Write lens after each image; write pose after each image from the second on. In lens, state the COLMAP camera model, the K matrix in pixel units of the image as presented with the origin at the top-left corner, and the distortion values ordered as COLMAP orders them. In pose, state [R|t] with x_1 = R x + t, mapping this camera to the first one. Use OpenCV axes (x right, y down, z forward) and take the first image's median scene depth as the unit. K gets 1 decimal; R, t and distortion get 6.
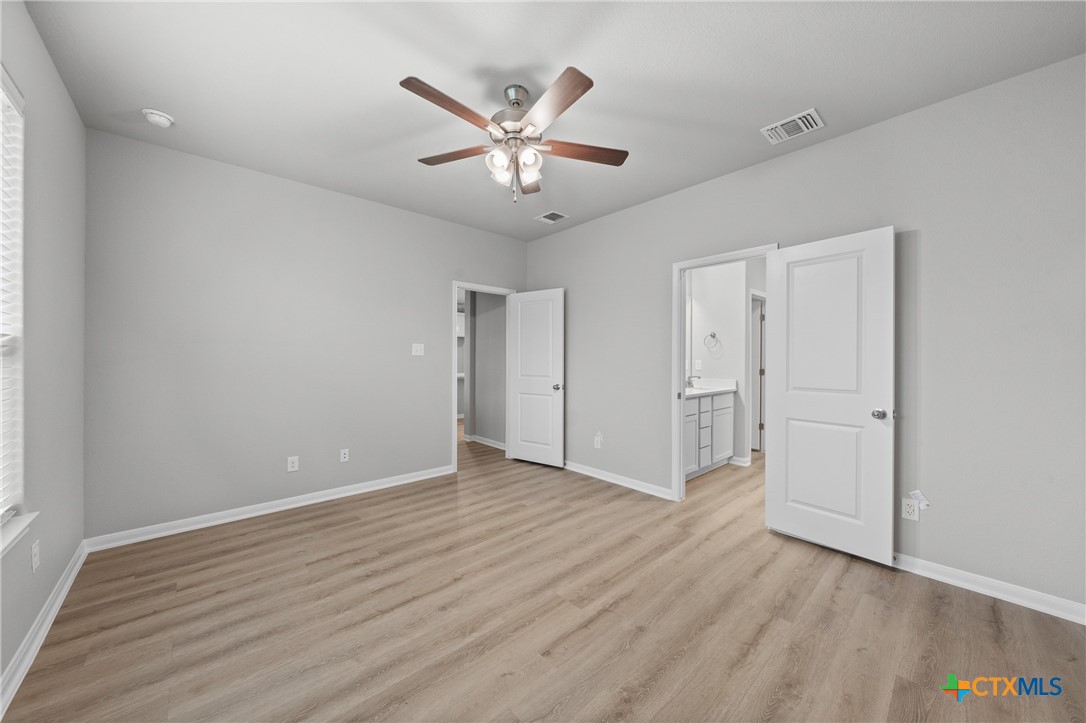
lens RADIAL K [[393.9, 0, 543.0], [0, 393.9, 361.5], [0, 0, 1]] dist [-0.000219, -0.000008]
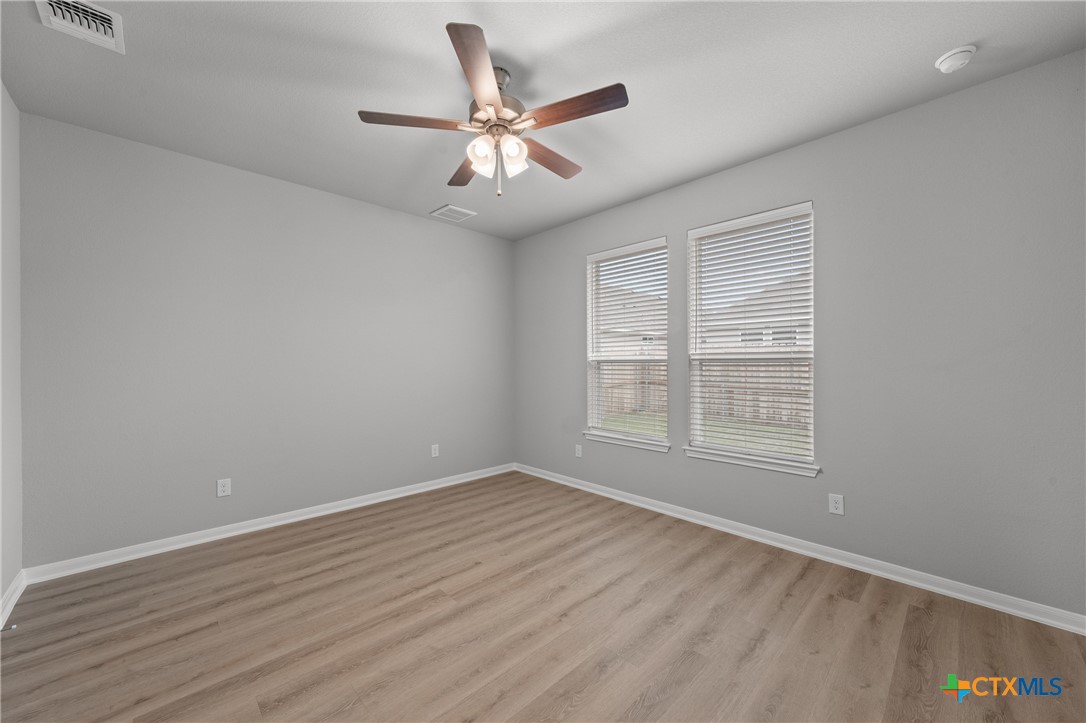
lens RADIAL K [[414.2, 0, 541.5], [0, 414.2, 362.0], [0, 0, 1]] dist [-0.006287, -0.000061]
pose [[-0.999687, -0.001414, -0.024972, -0.154781], [-0.001553, 0.999983, 0.005535, -0.023225], [0.024964, 0.005572, -0.999673, 2.074065]]
